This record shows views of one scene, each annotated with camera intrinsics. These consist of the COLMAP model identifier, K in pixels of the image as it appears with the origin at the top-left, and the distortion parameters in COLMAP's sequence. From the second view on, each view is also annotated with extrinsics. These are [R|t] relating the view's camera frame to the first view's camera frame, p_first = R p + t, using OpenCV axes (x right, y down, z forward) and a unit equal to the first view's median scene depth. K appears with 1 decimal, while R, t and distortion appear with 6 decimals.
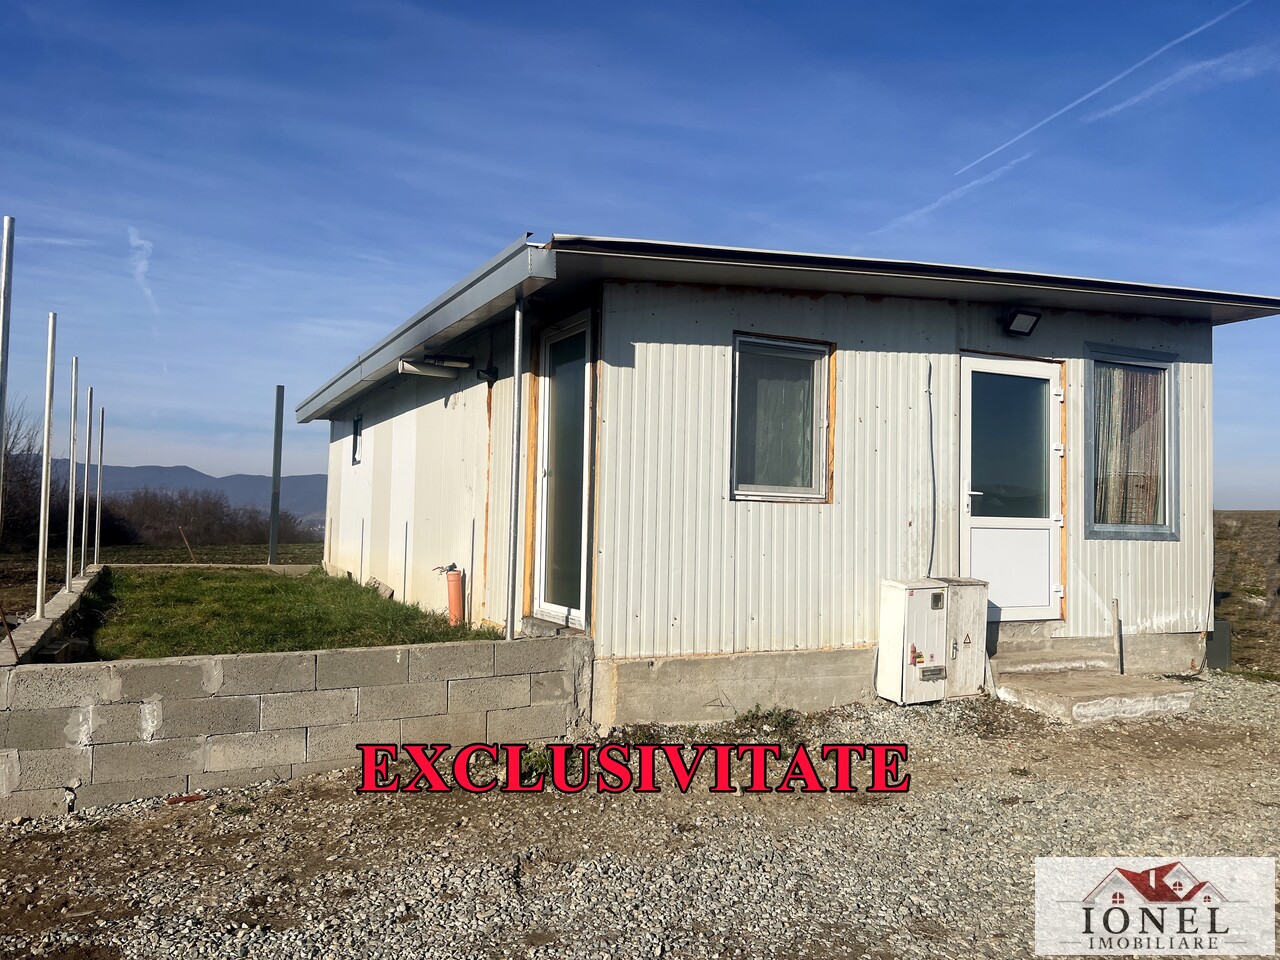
lens RADIAL K [[934.7, 0, 640.0], [0, 934.7, 480.0], [0, 0, 1]] dist [0.089923, -0.102701]
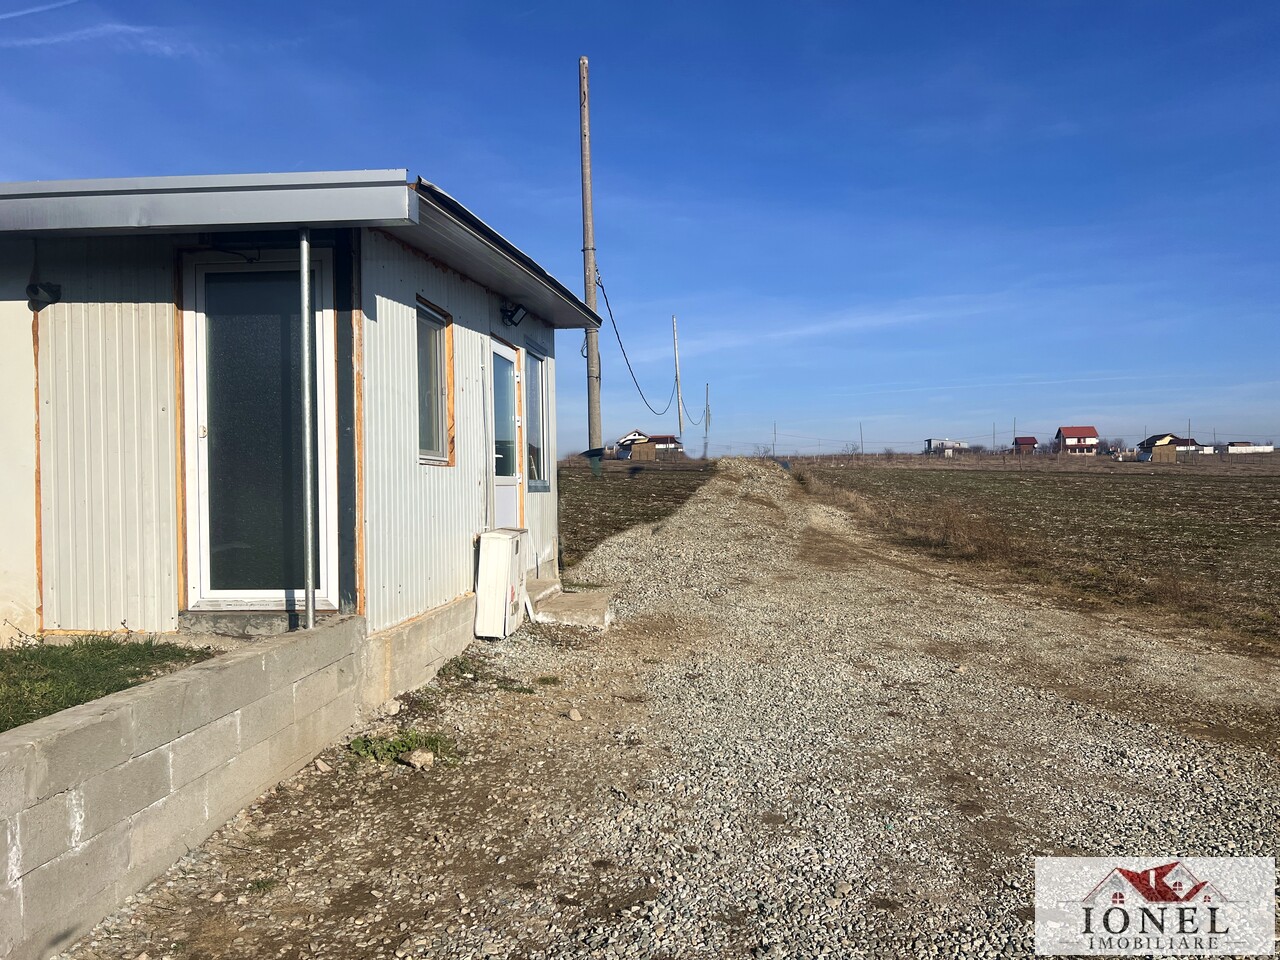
lens RADIAL K [[934.7, 0, 640.0], [0, 934.7, 480.0], [0, 0, 1]] dist [0.089923, -0.102701]
pose [[0.539395, -0.023718, 0.841719, -0.579931], [-0.010653, 0.999331, 0.034986, 0.001275], [-0.841986, -0.027838, 0.538781, 0.236901]]
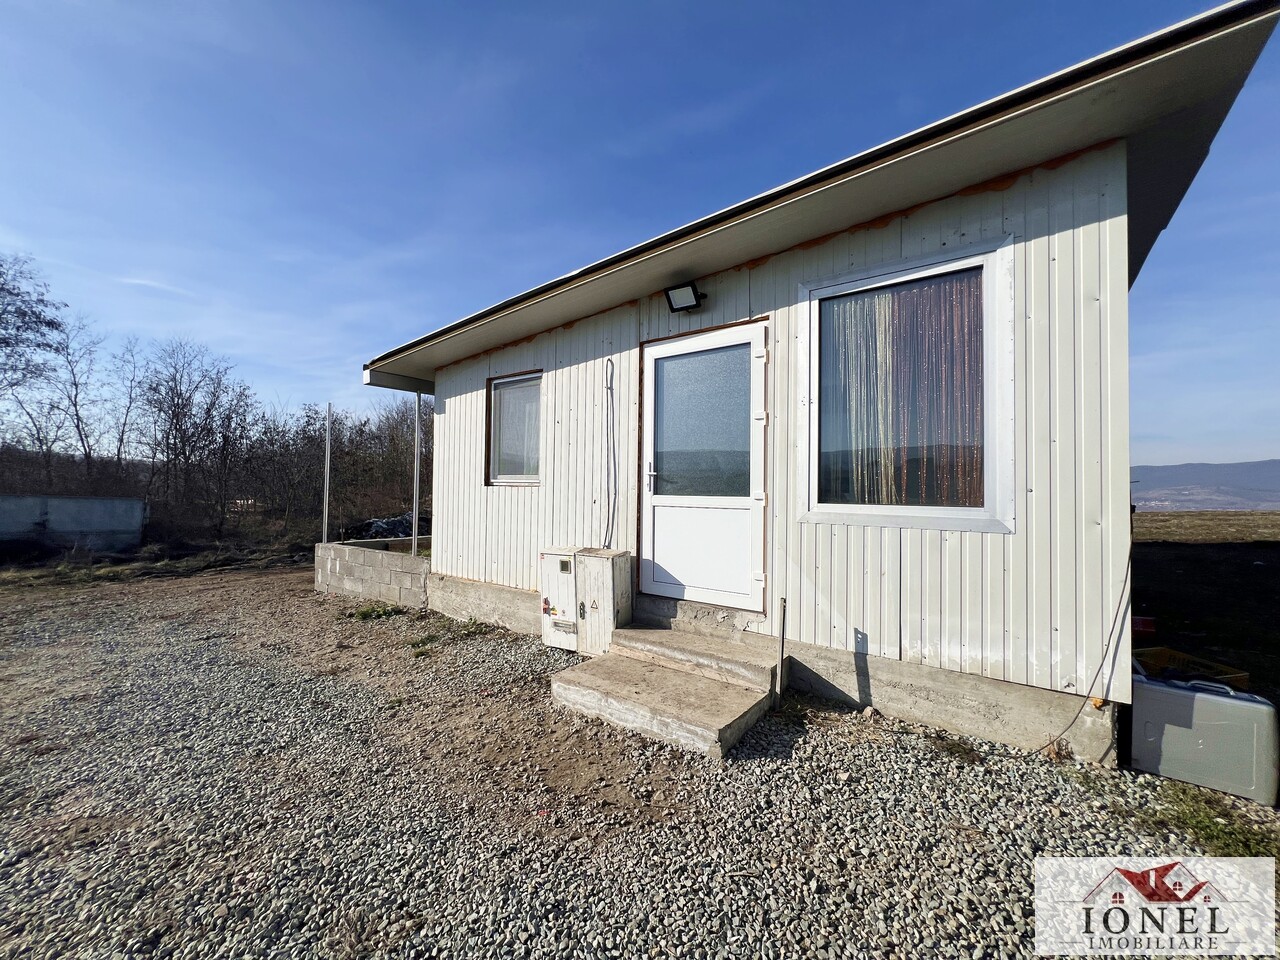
lens RADIAL K [[509.8, 0, 640.7], [0, 509.8, 474.4], [0, 0, 1]] dist [0.023650, 0.000029]
pose [[0.466812, -0.037180, -0.883575, 0.925078], [0.035657, 0.999095, -0.023202, 0.030420], [0.883638, -0.020674, 0.467715, 0.778496]]
